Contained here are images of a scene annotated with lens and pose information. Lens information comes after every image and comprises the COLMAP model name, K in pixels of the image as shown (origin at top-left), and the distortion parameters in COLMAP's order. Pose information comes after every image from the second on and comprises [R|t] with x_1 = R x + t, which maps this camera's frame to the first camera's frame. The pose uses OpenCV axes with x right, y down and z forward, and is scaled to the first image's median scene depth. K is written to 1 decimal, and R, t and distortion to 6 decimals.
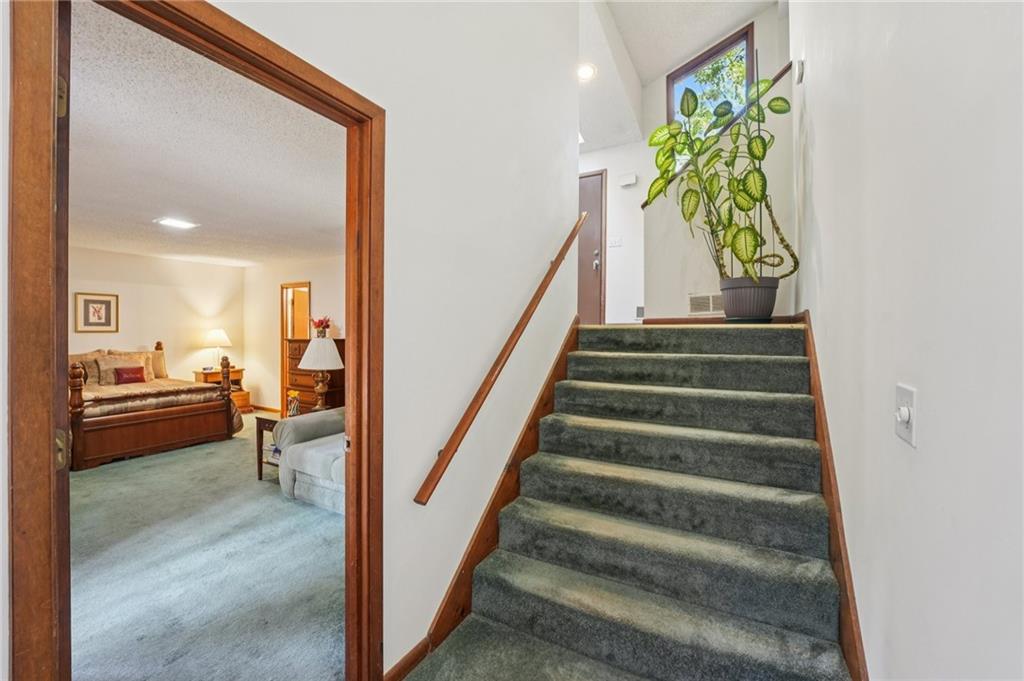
lens RADIAL K [[429.5, 0, 507.5], [0, 429.5, 331.4], [0, 0, 1]] dist [-0.021477, 0.000853]
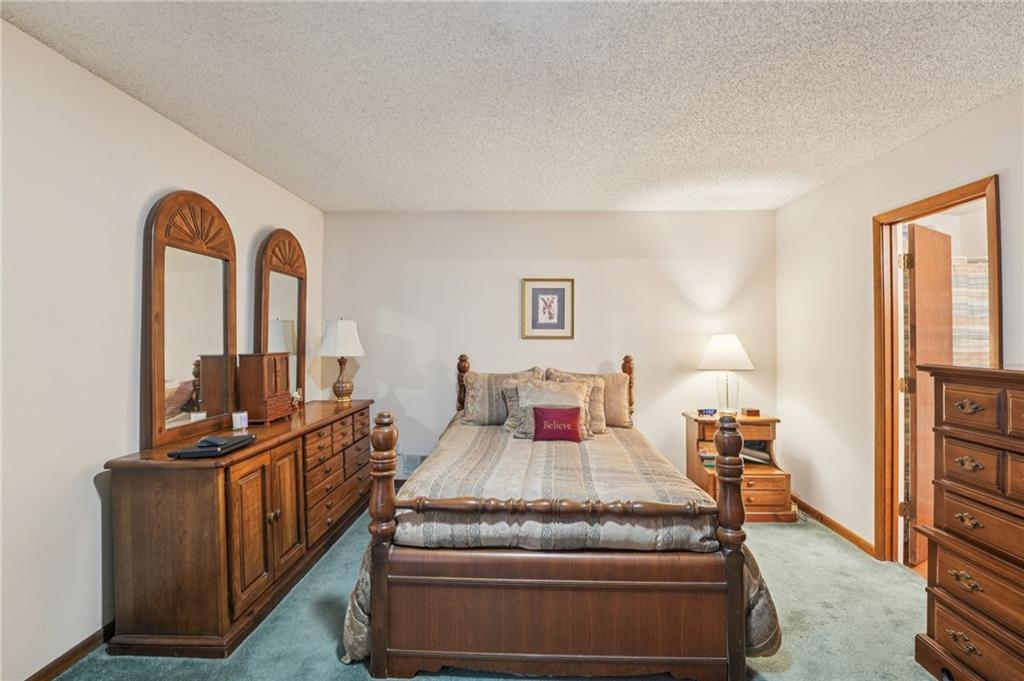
lens RADIAL K [[429.5, 0, 515.5], [0, 429.5, 331.9], [0, 0, 1]] dist [-0.021477, 0.000853]
pose [[0.461889, -0.006393, -0.886915, -0.424527], [-0.006001, 0.999929, -0.010333, -0.001185], [0.886918, 0.010095, 0.461818, 0.665361]]
